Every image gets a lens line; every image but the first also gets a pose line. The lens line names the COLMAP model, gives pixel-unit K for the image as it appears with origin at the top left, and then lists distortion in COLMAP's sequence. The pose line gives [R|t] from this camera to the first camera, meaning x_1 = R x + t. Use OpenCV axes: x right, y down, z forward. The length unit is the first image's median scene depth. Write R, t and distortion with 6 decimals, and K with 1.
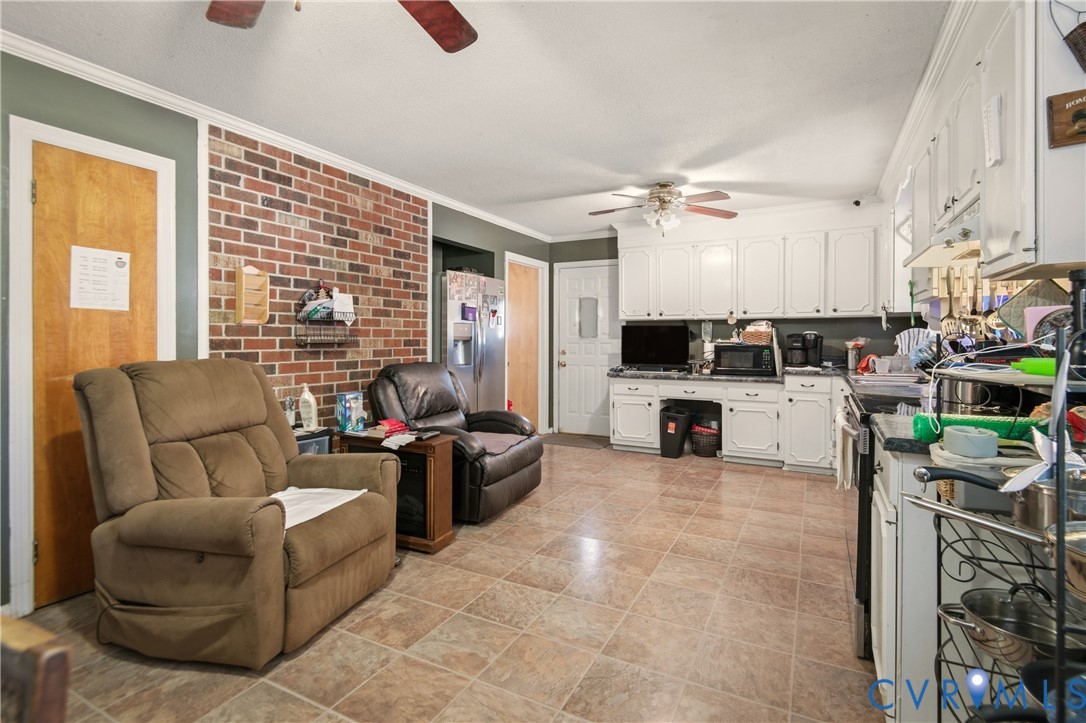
lens RADIAL K [[477.0, 0, 544.4], [0, 477.0, 338.6], [0, 0, 1]] dist [0.003039, 0.000135]
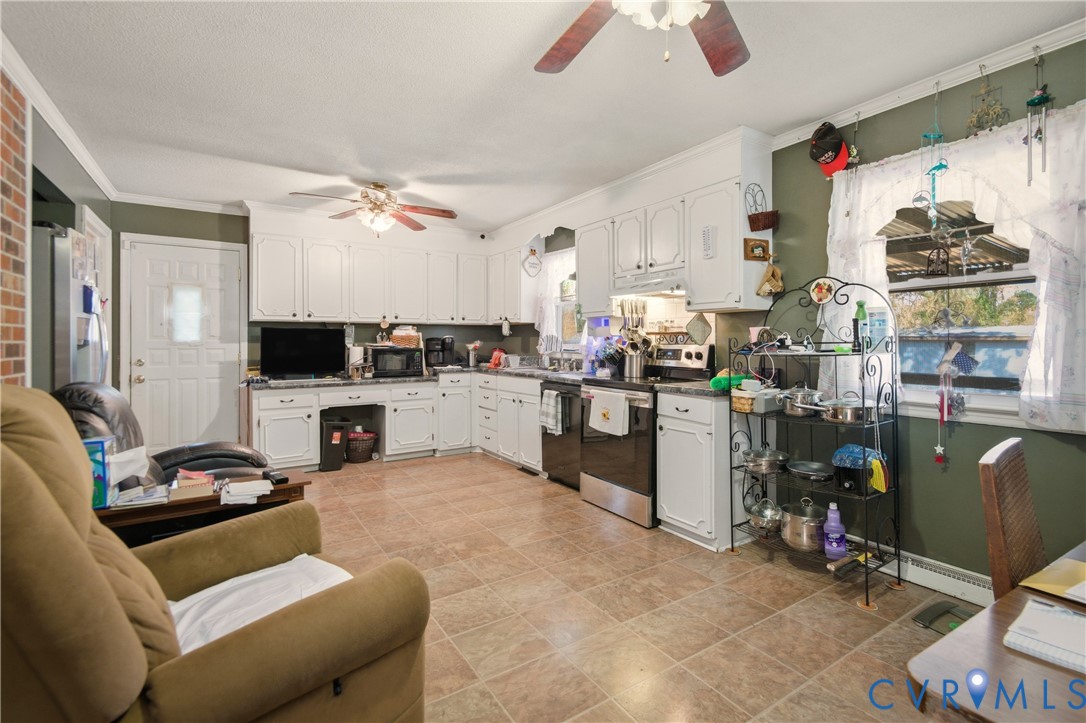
lens RADIAL K [[501.0, 0, 558.8], [0, 501.0, 337.6], [0, 0, 1]] dist [0.002976, -0.000673]
pose [[0.505240, 0.006115, 0.862957, -0.370135], [0.003692, 0.999950, -0.009247, 0.001637], [-0.862971, 0.007858, 0.505192, 0.132105]]
